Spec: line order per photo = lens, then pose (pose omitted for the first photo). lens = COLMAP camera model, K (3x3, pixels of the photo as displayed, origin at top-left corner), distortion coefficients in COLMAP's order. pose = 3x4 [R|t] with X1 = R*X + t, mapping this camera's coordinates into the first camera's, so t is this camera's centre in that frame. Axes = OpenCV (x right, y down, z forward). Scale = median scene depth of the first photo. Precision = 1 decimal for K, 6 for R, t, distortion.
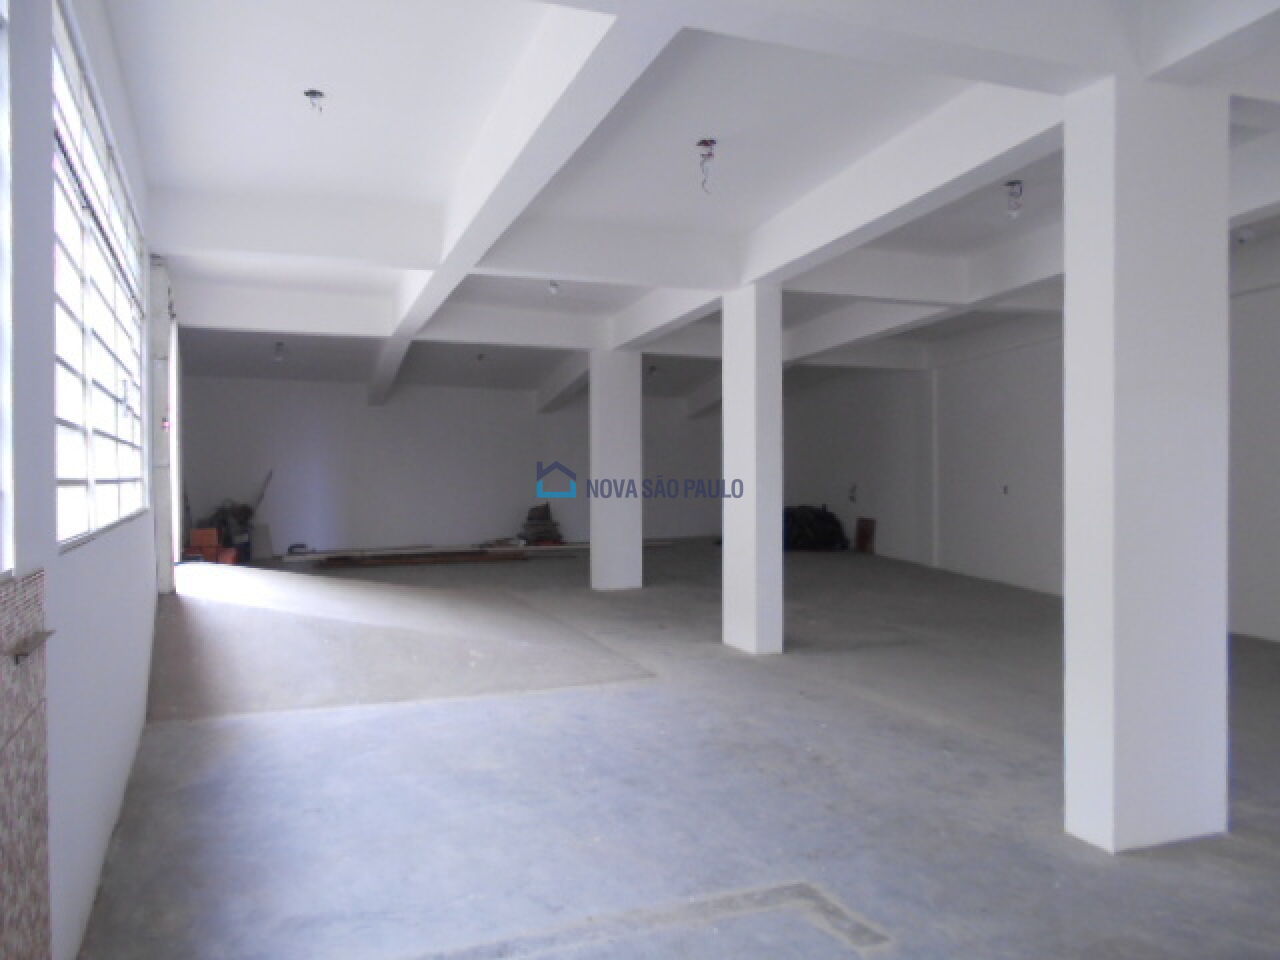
lens RADIAL K [[1004.2, 0, 635.7], [0, 1004.2, 477.8], [0, 0, 1]] dist [-0.013632, 0.000961]
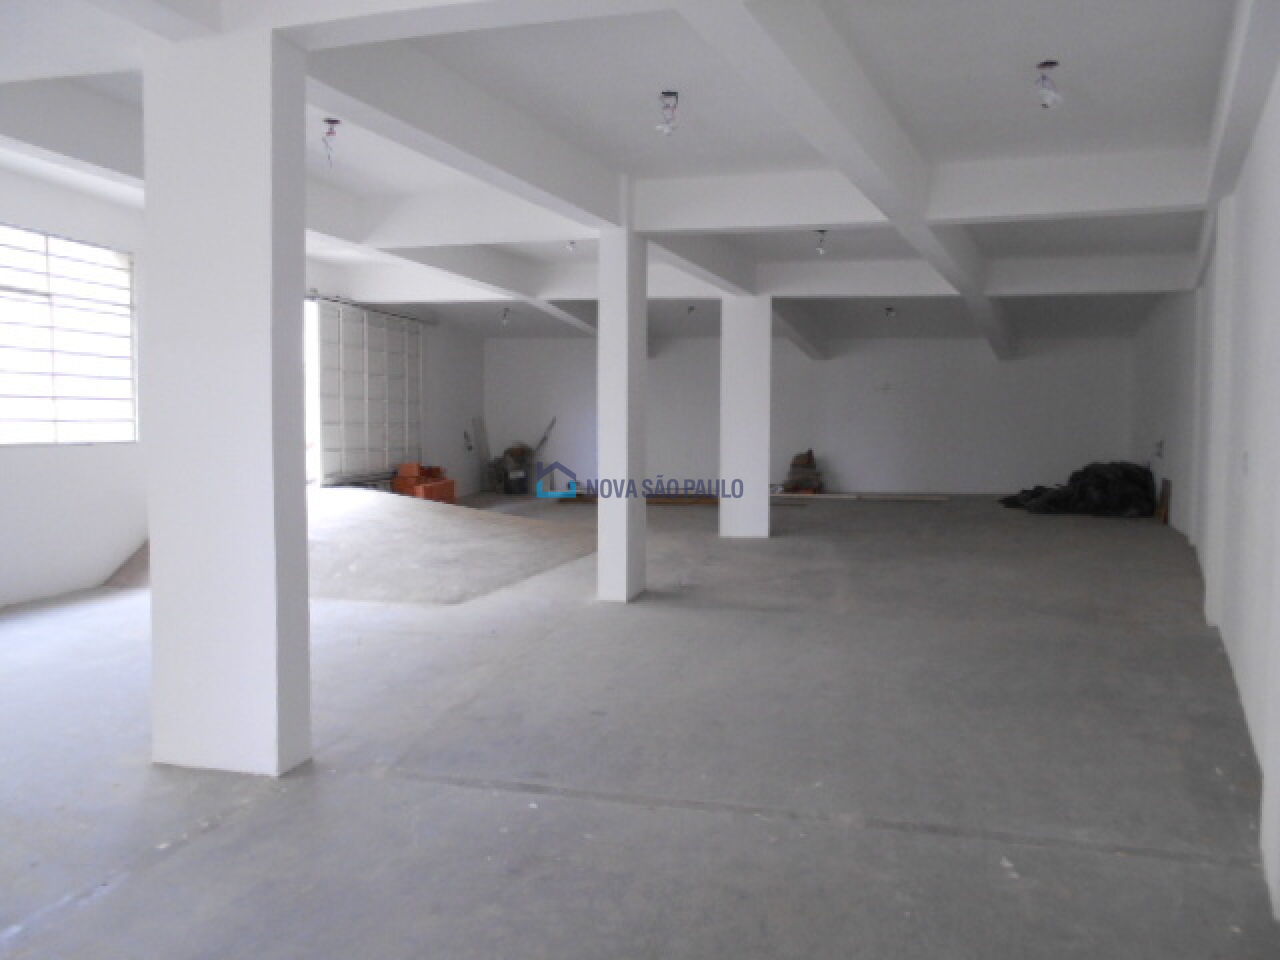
lens RADIAL K [[1004.2, 0, 635.7], [0, 1004.2, 477.8], [0, 0, 1]] dist [-0.013632, 0.000961]
pose [[0.796297, 0.040489, -0.603549, 0.395052], [-0.009978, 0.998501, 0.053819, -0.000263], [0.604824, -0.036834, 0.795507, 0.113181]]
